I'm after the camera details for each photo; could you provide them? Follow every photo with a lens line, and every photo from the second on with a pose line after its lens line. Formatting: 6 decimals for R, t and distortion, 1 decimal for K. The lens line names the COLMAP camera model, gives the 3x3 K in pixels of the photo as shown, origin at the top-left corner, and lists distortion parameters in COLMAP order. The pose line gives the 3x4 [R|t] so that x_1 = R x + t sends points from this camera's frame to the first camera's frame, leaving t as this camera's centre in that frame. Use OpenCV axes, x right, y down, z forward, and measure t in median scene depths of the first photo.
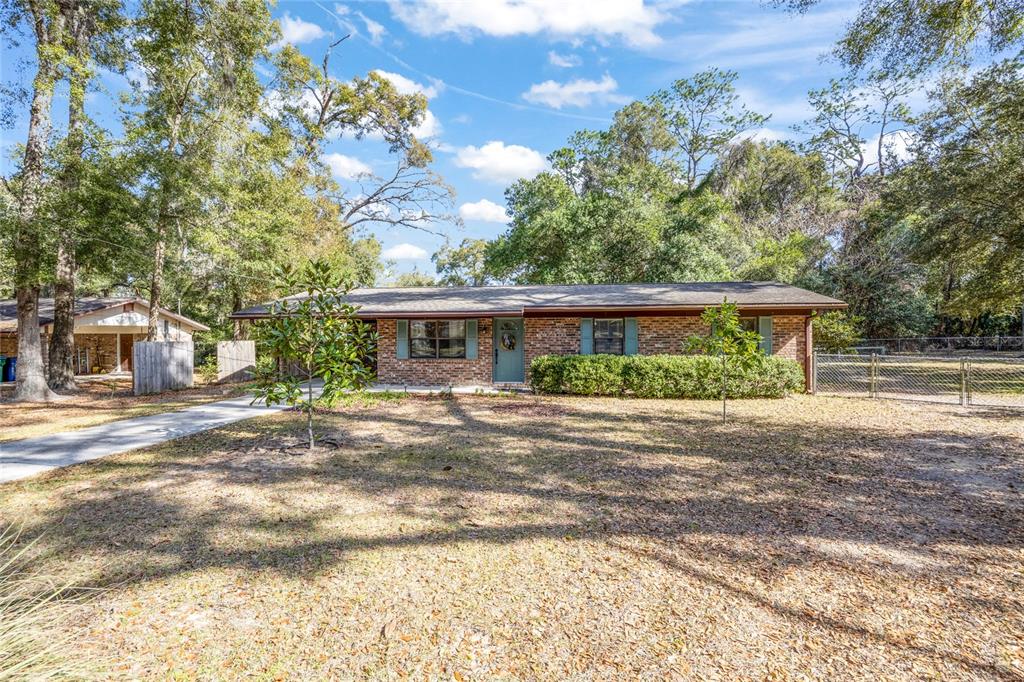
lens RADIAL K [[470.6, 0, 512.0], [0, 470.6, 341.0], [0, 0, 1]] dist [-0.001329, -0.000155]
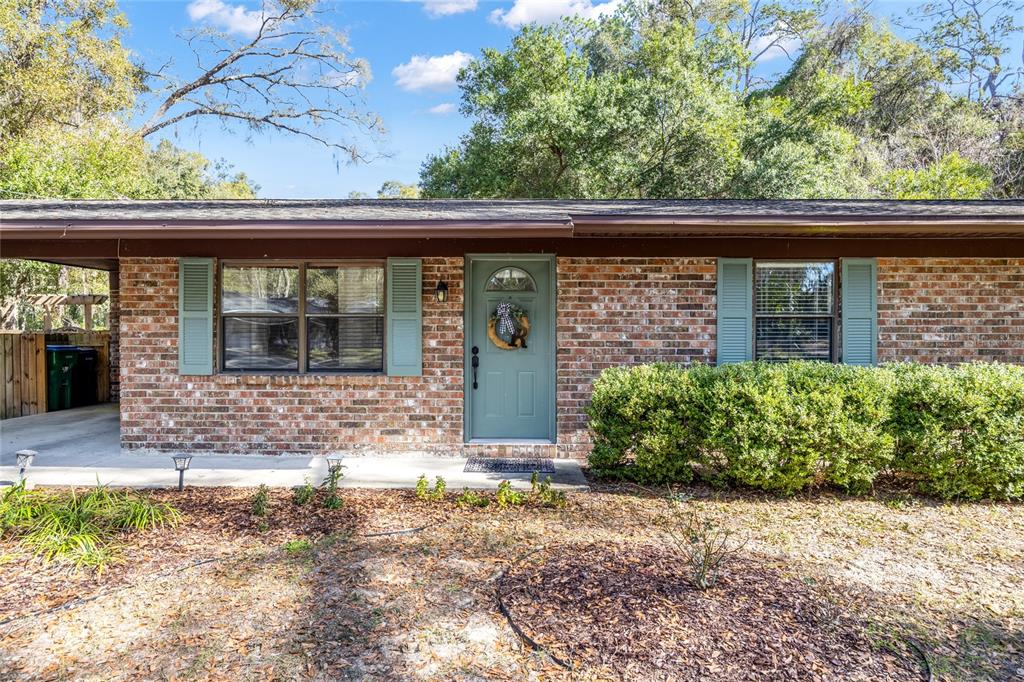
lens RADIAL K [[616.8, 0, 512.0], [0, 616.8, 341.0], [0, 0, 1]] dist [-0.001297, -0.000692]
pose [[0.994712, 0.004955, 0.102589, -0.052773], [-0.004698, 0.999985, -0.002743, 0.014321], [-0.102601, 0.002246, 0.994720, 0.543300]]
